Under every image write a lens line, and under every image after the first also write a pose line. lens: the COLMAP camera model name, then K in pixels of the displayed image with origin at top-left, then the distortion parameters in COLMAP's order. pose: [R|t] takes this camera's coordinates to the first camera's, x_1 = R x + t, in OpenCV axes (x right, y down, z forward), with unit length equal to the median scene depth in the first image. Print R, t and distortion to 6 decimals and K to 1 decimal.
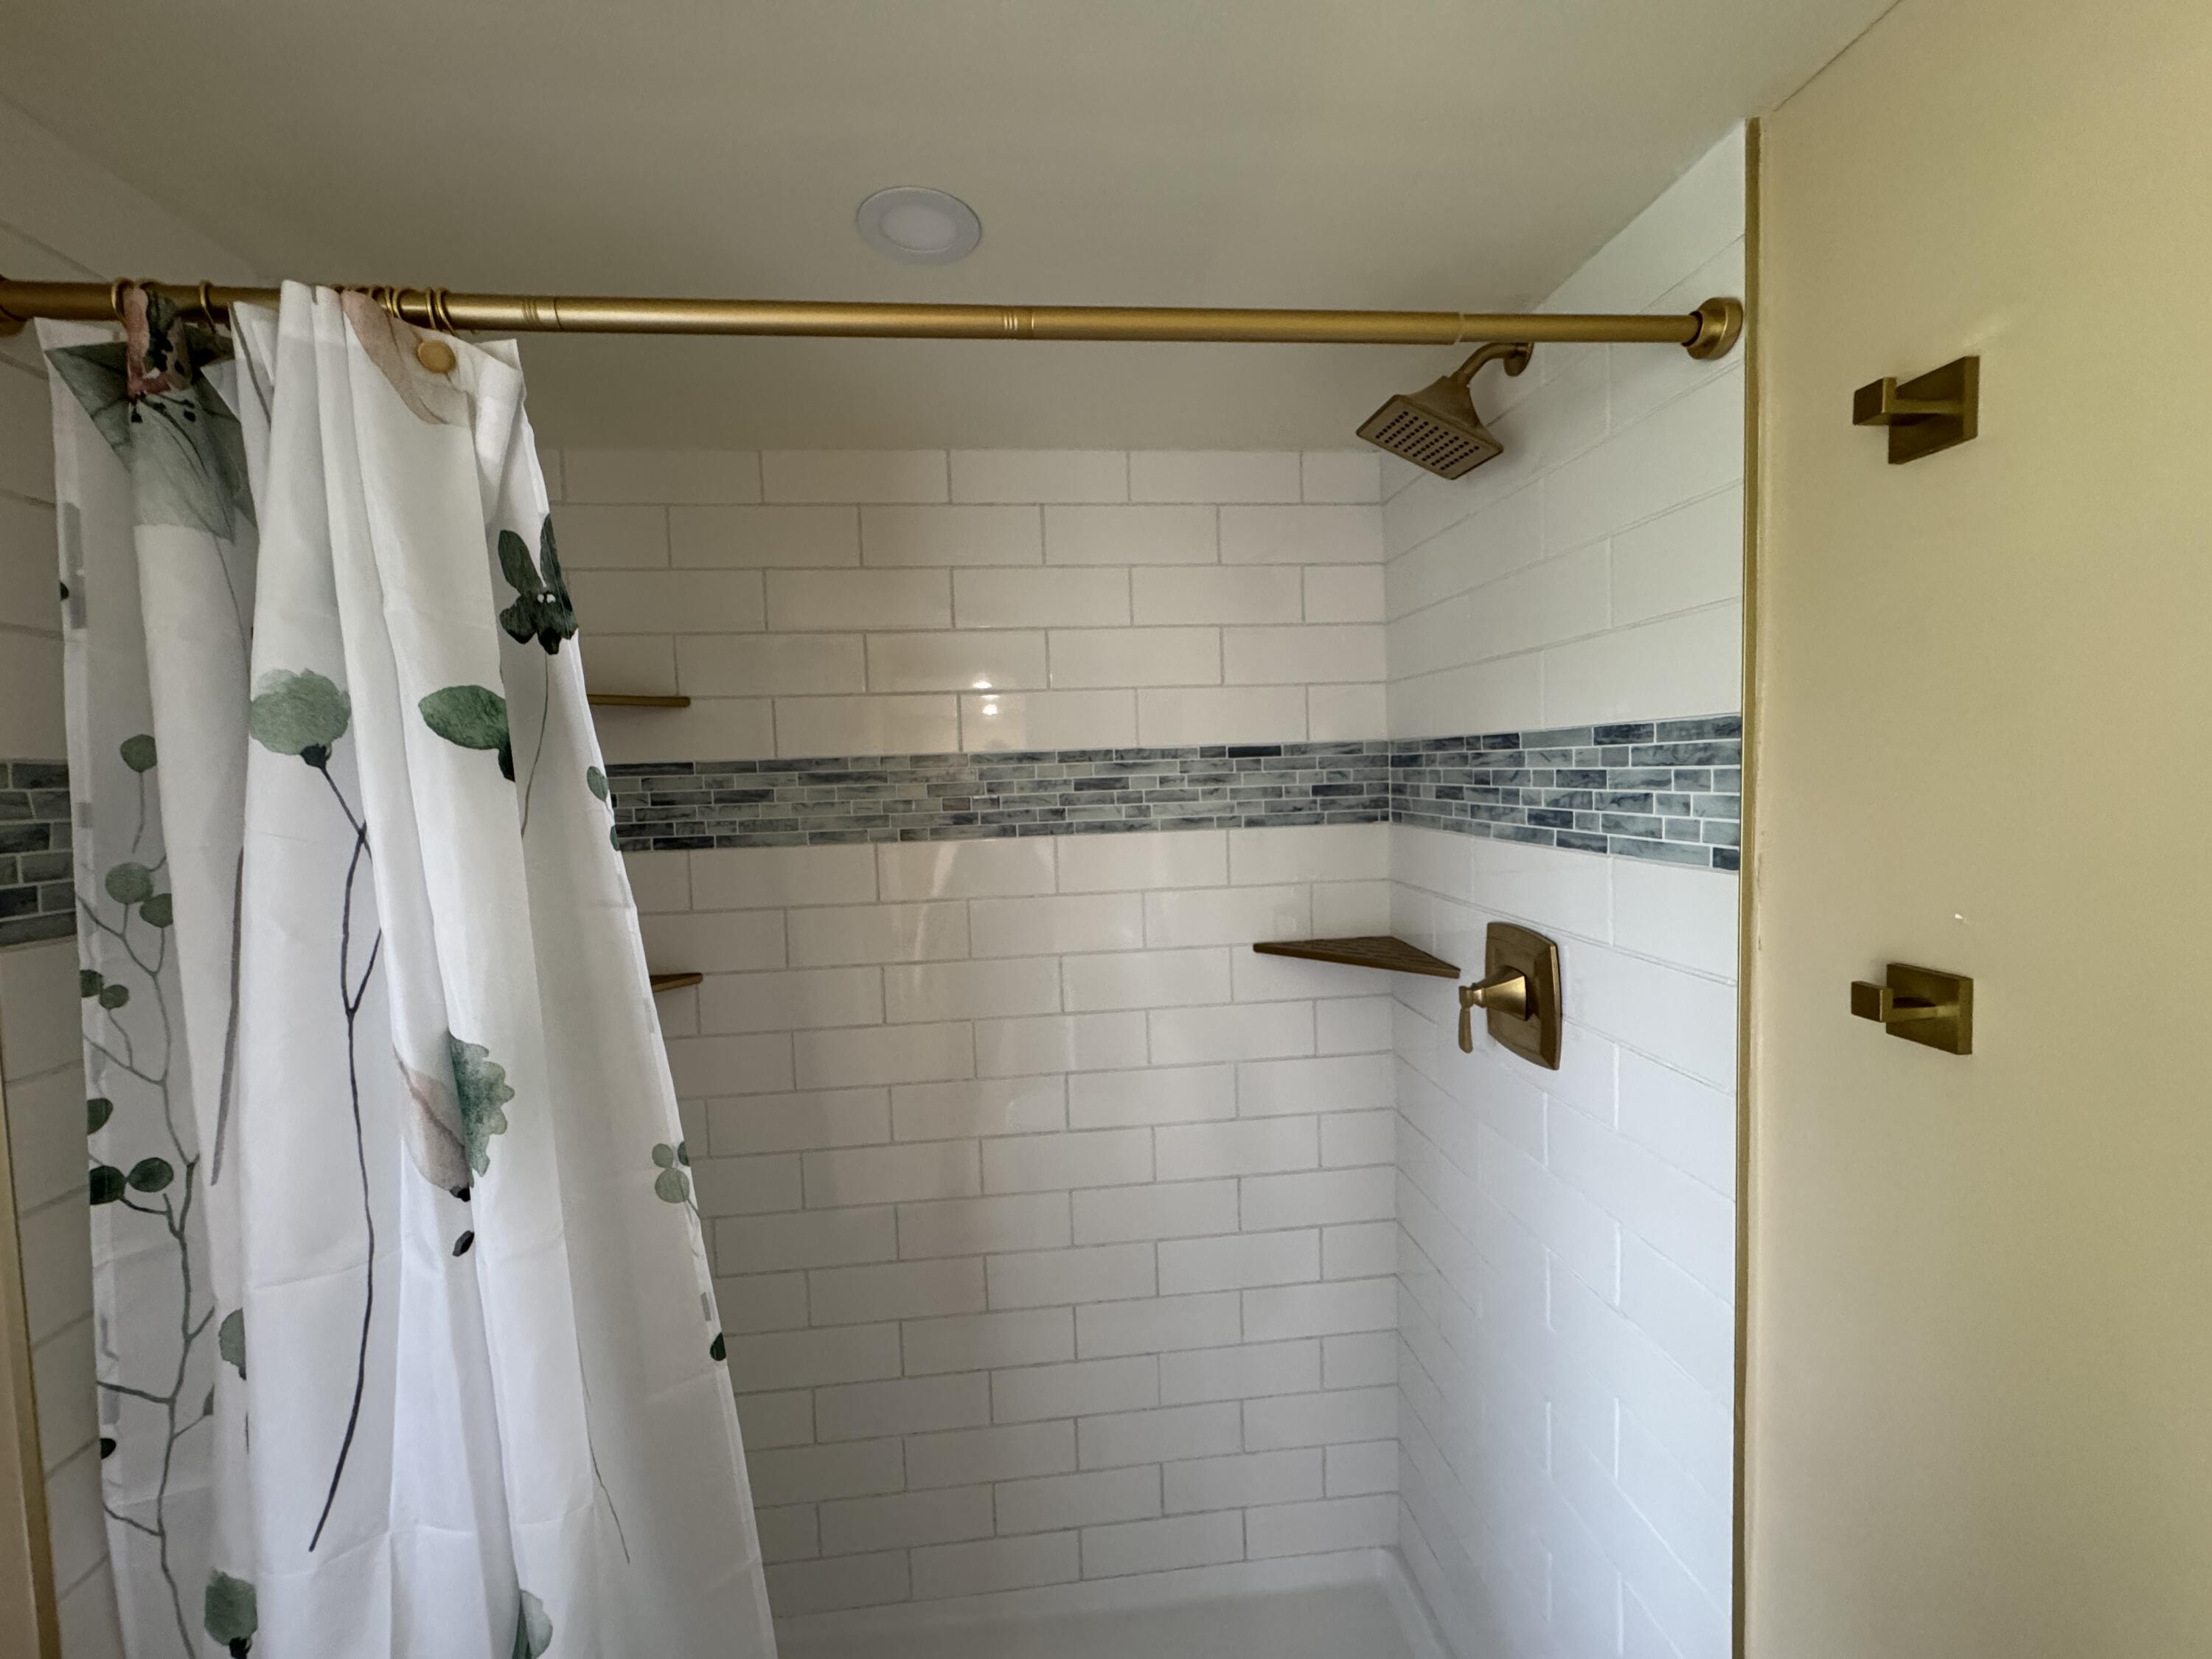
lens RADIAL K [[886.2, 0, 1107.1], [0, 886.2, 831.6], [0, 0, 1]] dist [-0.003996, 0.000347]
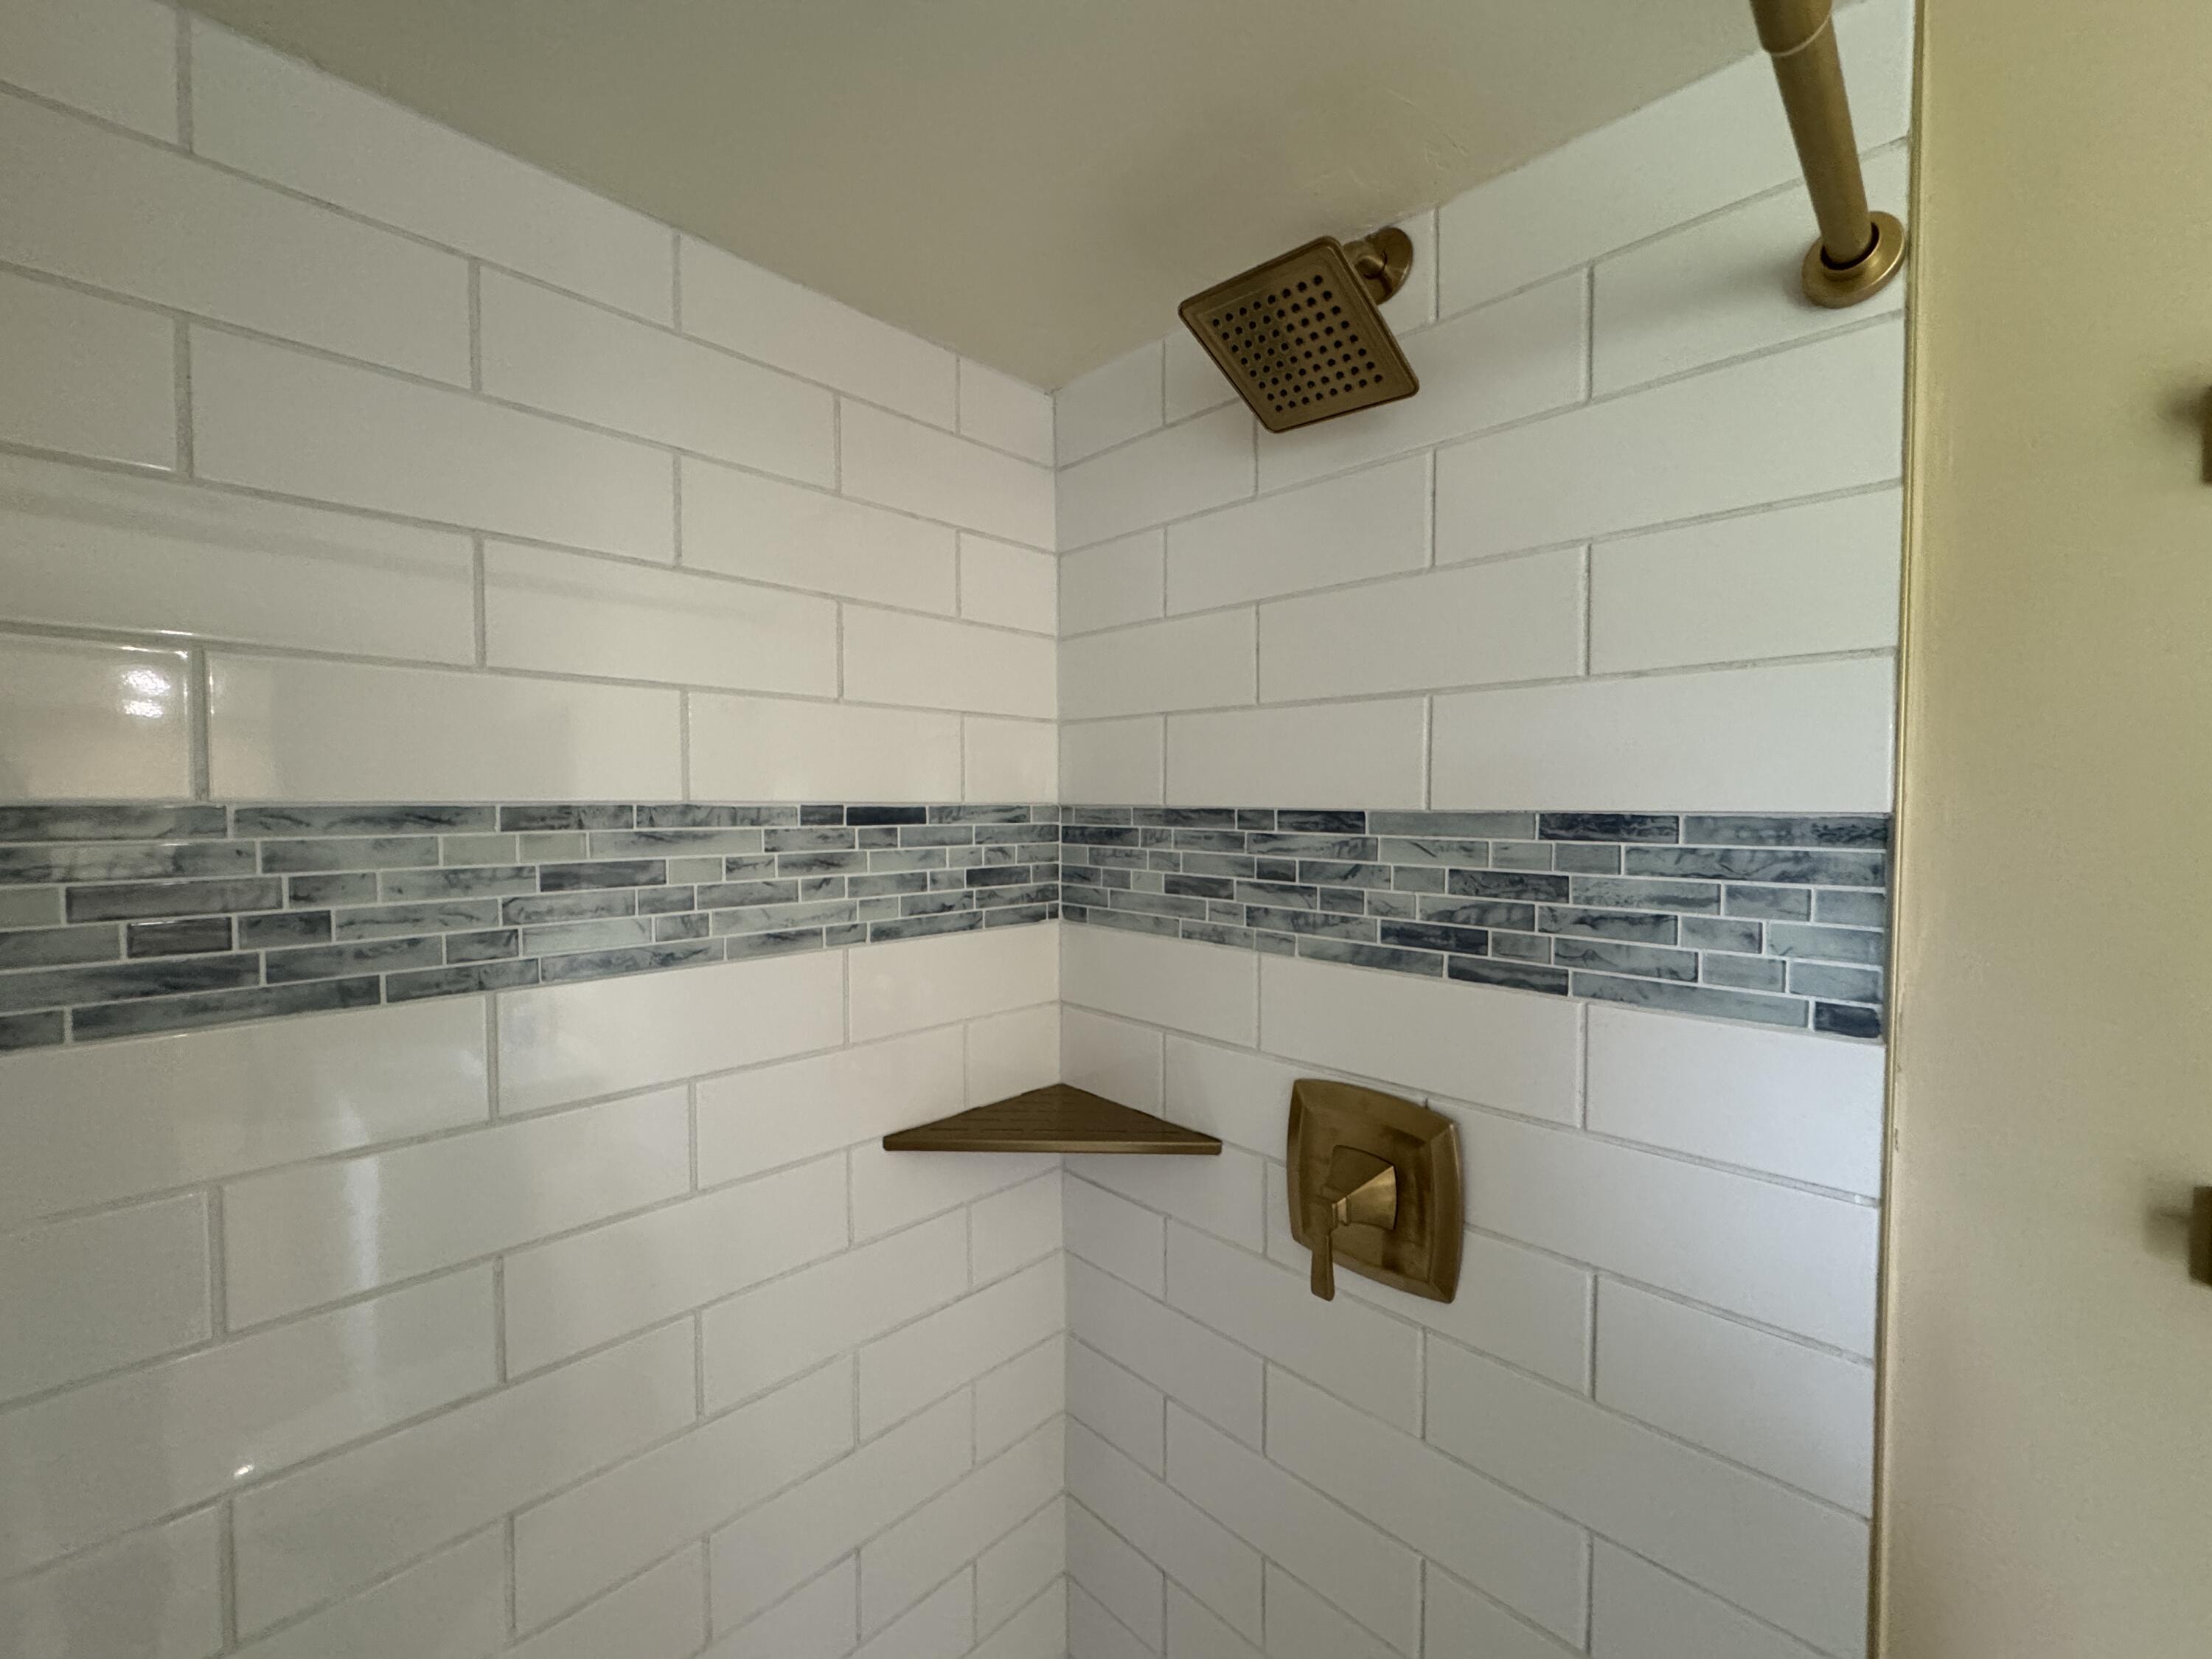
lens RADIAL K [[886.2, 0, 1107.1], [0, 886.2, 831.6], [0, 0, 1]] dist [-0.003996, 0.000347]
pose [[0.769582, 0.014510, 0.638383, -0.126465], [0.015944, 0.998993, -0.041928, -0.063437], [-0.638348, 0.042445, 0.768576, 0.541016]]
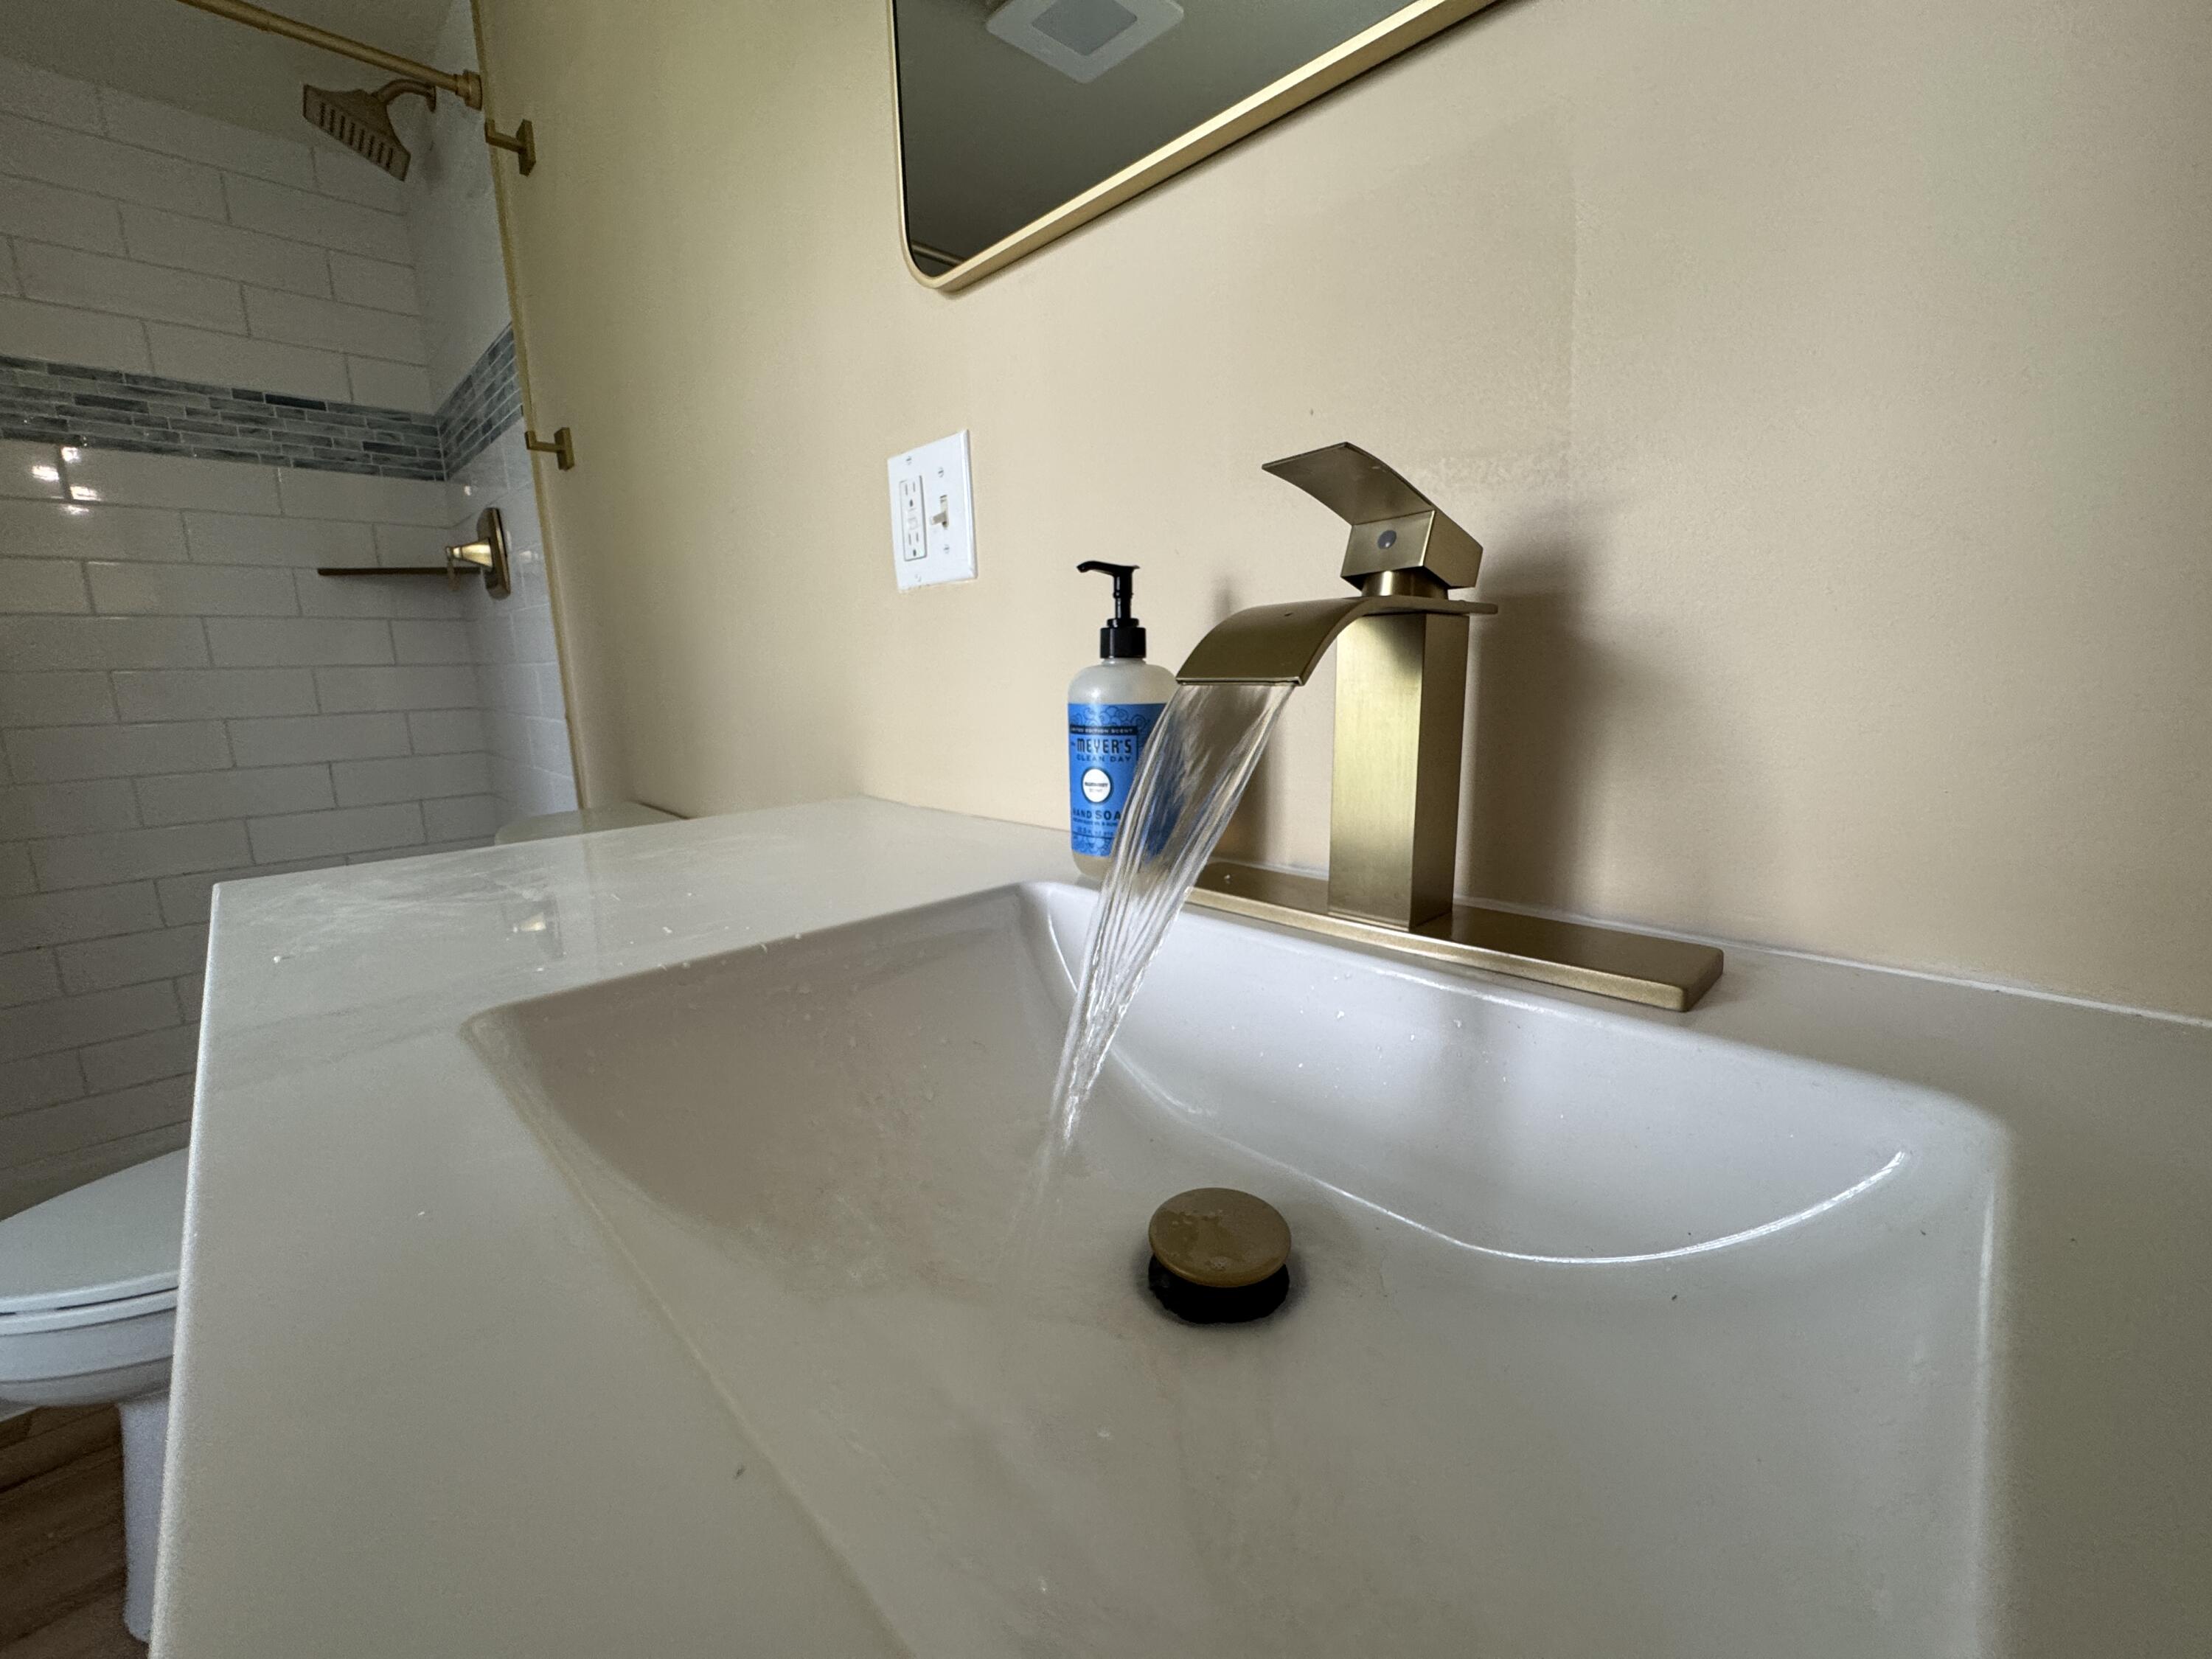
lens RADIAL K [[897.7, 0, 1106.0], [0, 897.7, 829.5], [0, 0, 1]] dist [-0.005563, 0.000051]
pose [[0.780110, -0.099259, 0.617718, 0.267965], [0.037093, 0.992936, 0.112707, 0.476824], [-0.624541, -0.065010, 0.778281, -0.815993]]
